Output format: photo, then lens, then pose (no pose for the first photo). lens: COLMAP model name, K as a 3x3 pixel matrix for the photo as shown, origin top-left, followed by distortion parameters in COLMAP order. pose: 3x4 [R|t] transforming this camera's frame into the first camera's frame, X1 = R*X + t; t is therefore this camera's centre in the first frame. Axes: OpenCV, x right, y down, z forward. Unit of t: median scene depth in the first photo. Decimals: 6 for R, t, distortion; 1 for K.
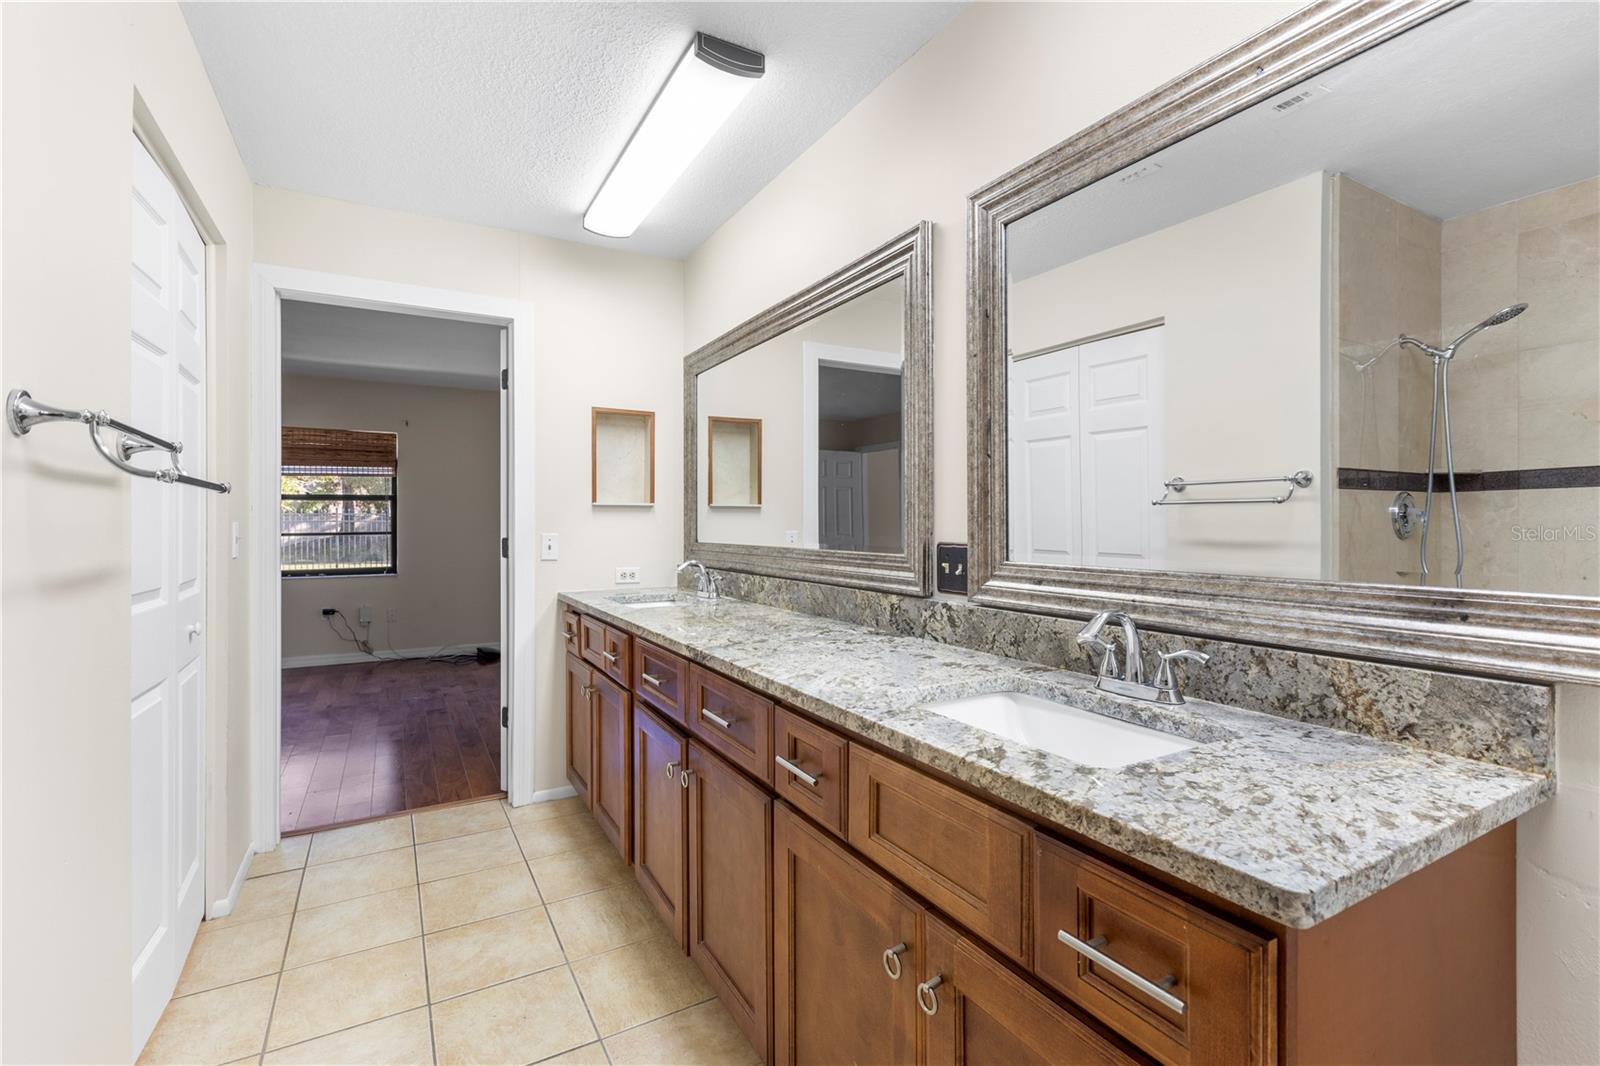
lens RADIAL K [[723.8, 0, 809.1], [0, 723.8, 544.0], [0, 0, 1]] dist [0.001911, -0.000187]
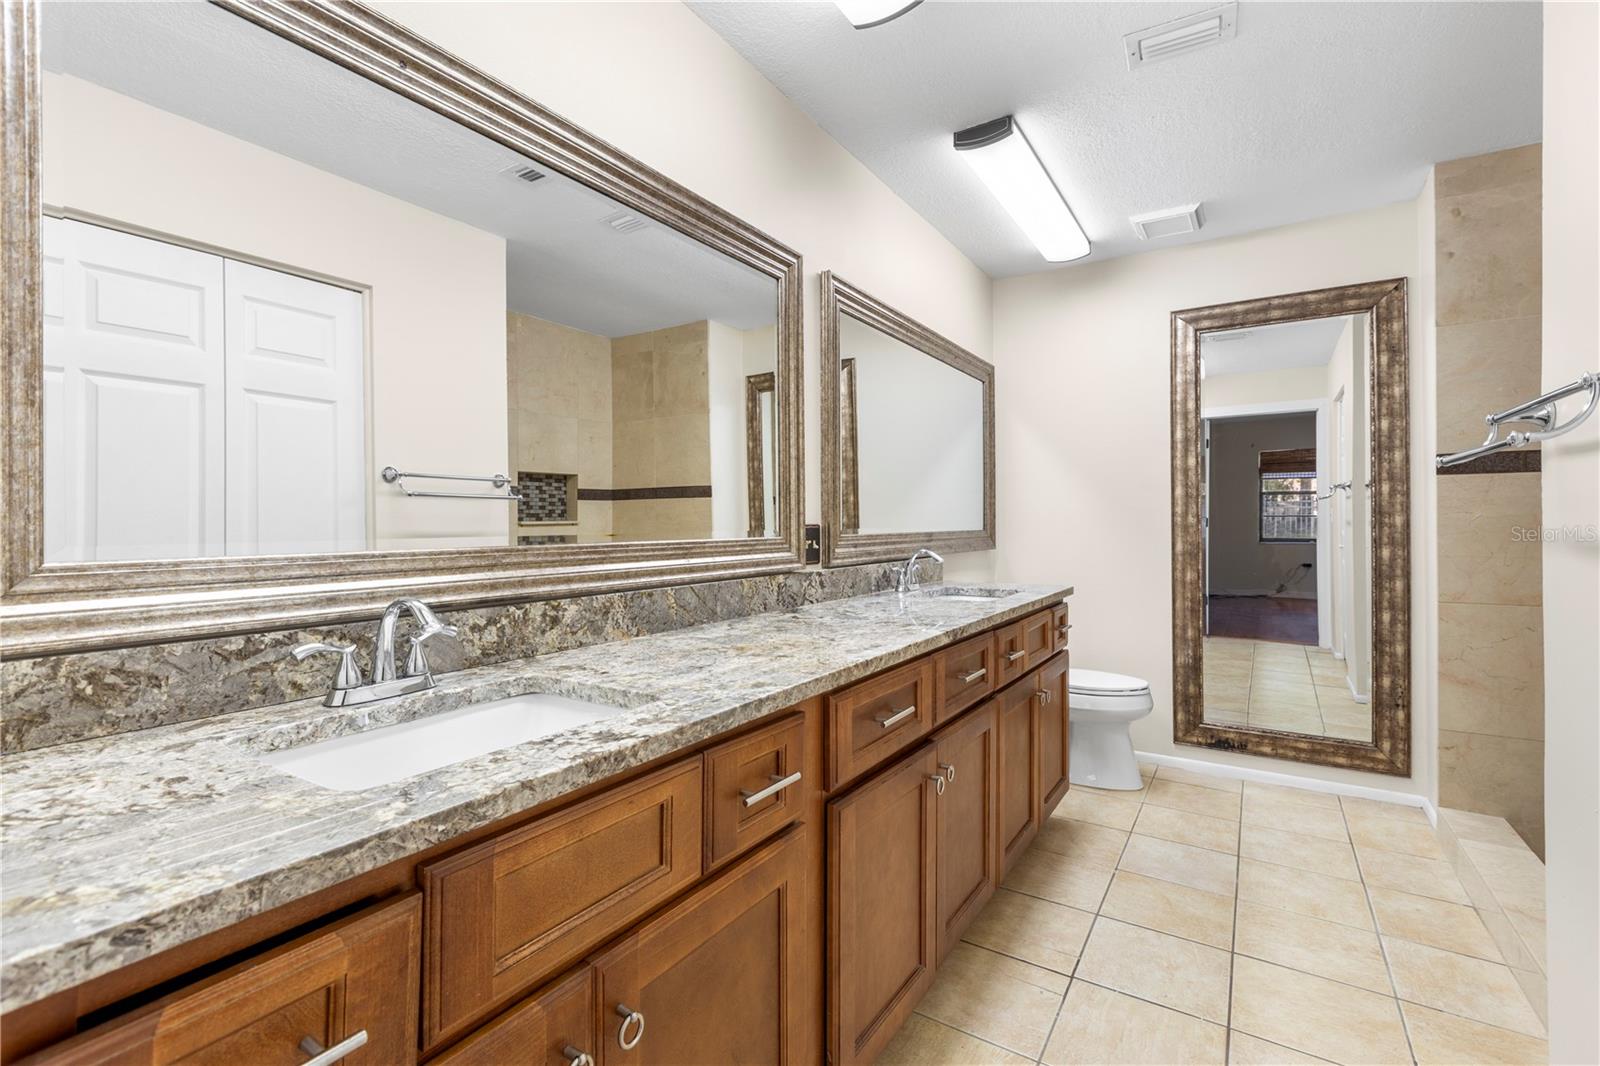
lens RADIAL K [[723.8, 0, 794.7], [0, 723.8, 507.9], [0, 0, 1]] dist [0.001911, -0.000187]
pose [[-0.460105, -0.000163, 0.887864, -0.858400], [0.007782, 0.999961, 0.004216, -0.033692], [-0.887830, 0.008850, -0.460086, 1.500138]]
